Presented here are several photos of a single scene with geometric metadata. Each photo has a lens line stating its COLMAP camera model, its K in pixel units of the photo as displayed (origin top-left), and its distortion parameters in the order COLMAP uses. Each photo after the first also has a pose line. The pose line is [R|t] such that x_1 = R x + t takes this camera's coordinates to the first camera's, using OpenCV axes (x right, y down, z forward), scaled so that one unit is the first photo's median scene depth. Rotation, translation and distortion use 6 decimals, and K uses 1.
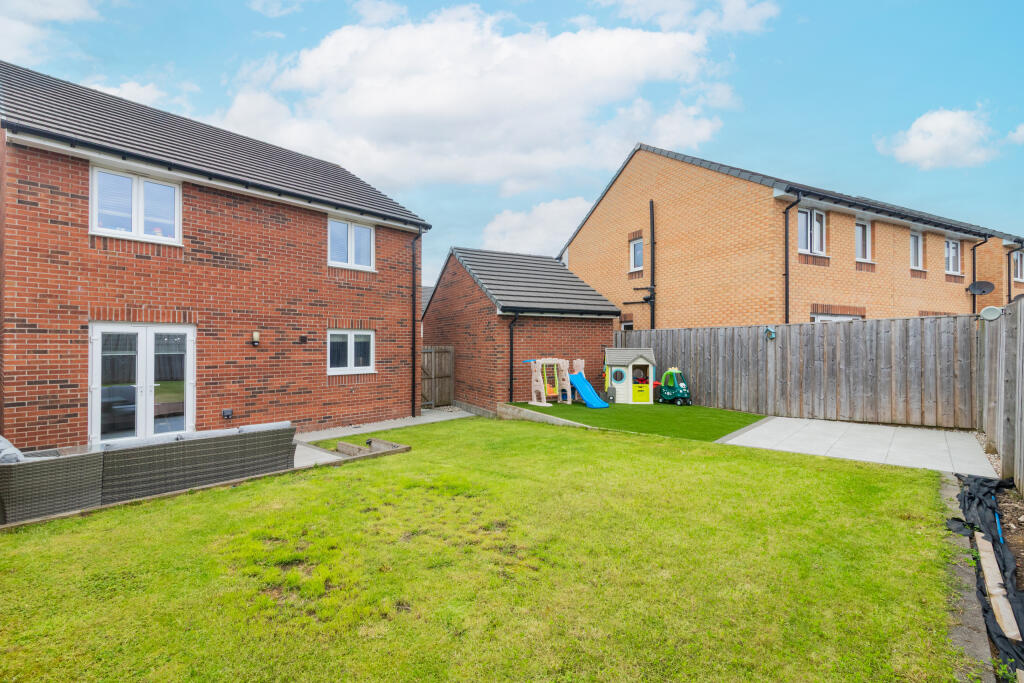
lens RADIAL K [[470.8, 0, 516.4], [0, 470.8, 340.2], [0, 0, 1]] dist [0.001378, 0.000914]
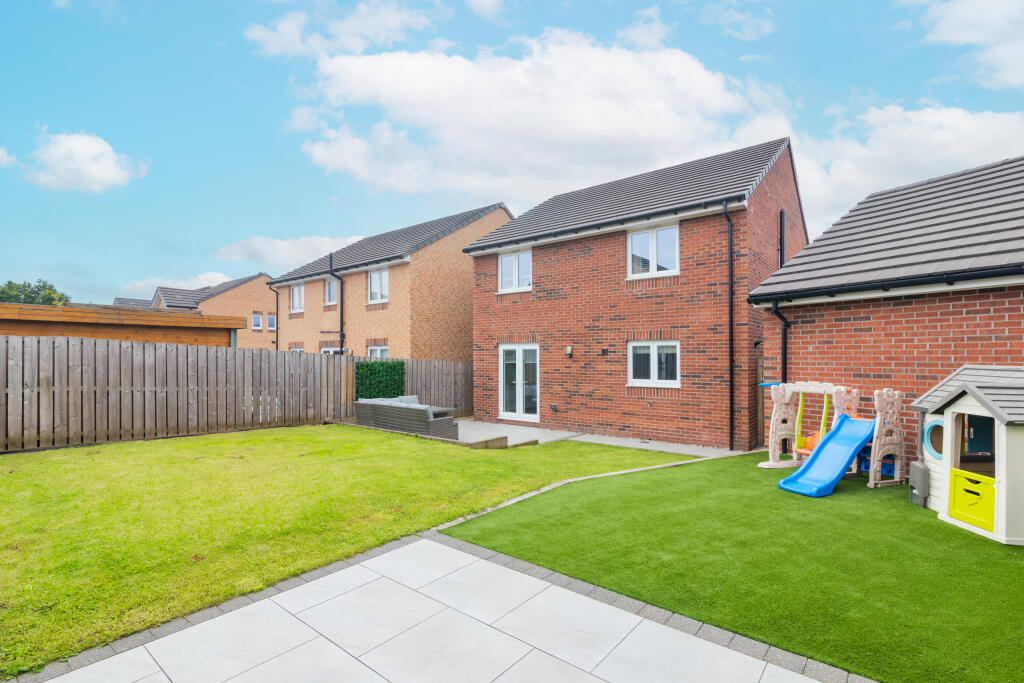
lens RADIAL K [[470.8, 0, 514.2], [0, 470.8, 351.8], [0, 0, 1]] dist [0.001378, 0.000914]
pose [[0.043962, -0.012711, -0.998952, 0.616469], [0.008882, 0.999885, -0.012332, 0.009730], [0.998994, -0.008330, 0.044070, 0.699207]]
